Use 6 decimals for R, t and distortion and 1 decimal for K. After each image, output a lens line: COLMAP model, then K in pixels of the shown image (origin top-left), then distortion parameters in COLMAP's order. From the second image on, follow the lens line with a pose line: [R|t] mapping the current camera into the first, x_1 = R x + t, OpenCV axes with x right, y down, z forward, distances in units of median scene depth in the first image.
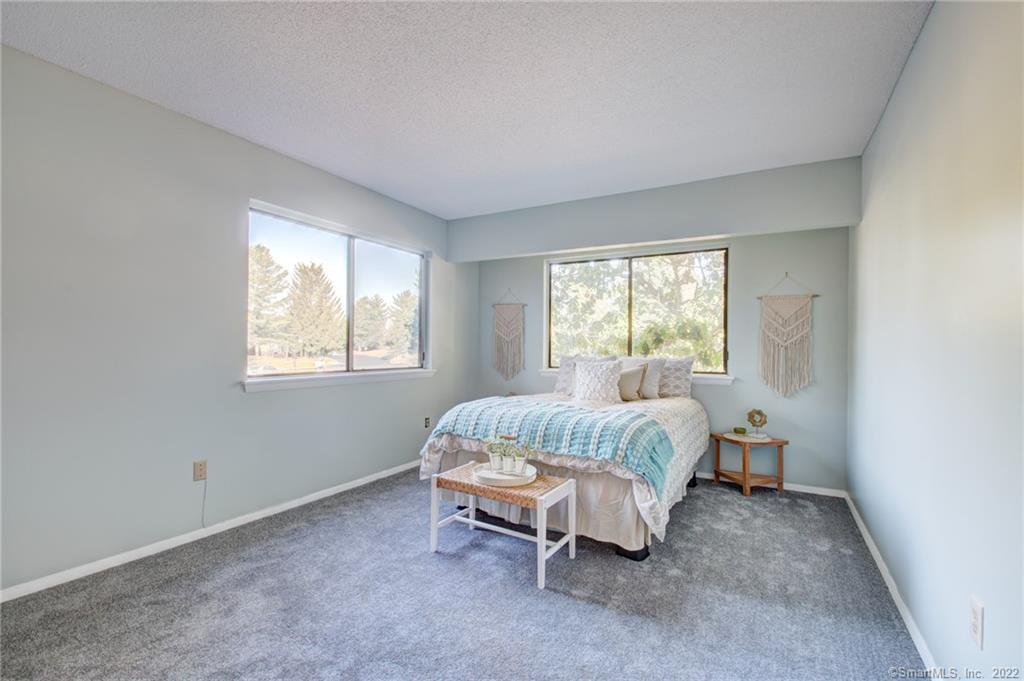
lens RADIAL K [[447.0, 0, 512.5], [0, 447.0, 345.8], [0, 0, 1]] dist [0.026445, -0.022965]
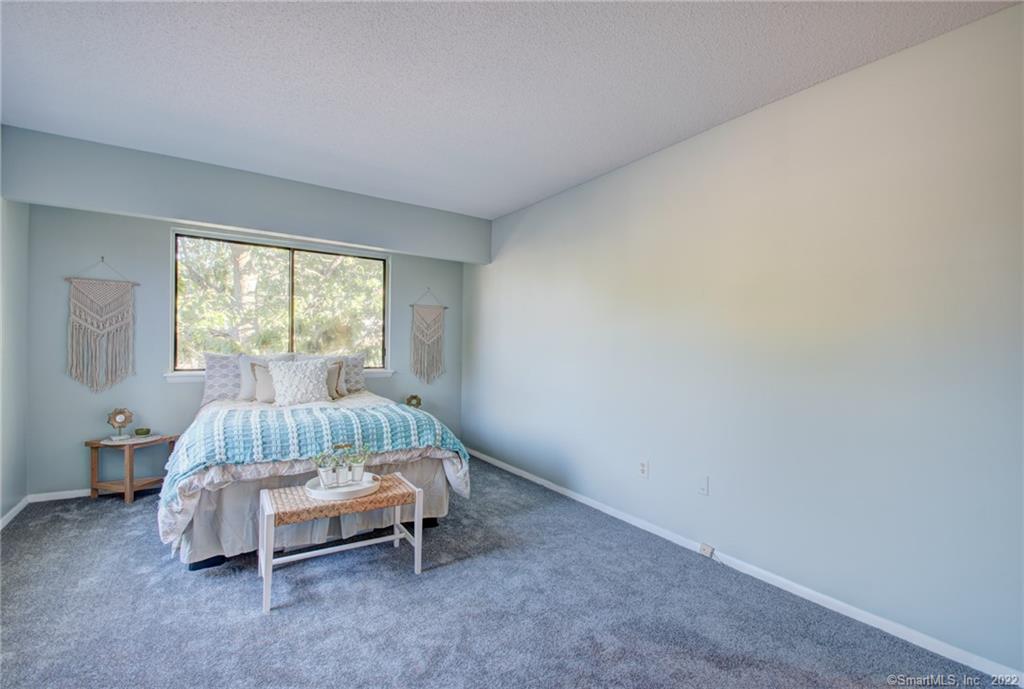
lens RADIAL K [[458.3, 0, 512.7], [0, 458.3, 347.5], [0, 0, 1]] dist [0.001429, 0.000067]
pose [[0.445337, -0.003891, 0.895355, -0.629358], [-0.010933, 0.999892, 0.009783, -0.008235], [-0.895296, -0.014146, 0.445247, 0.250628]]
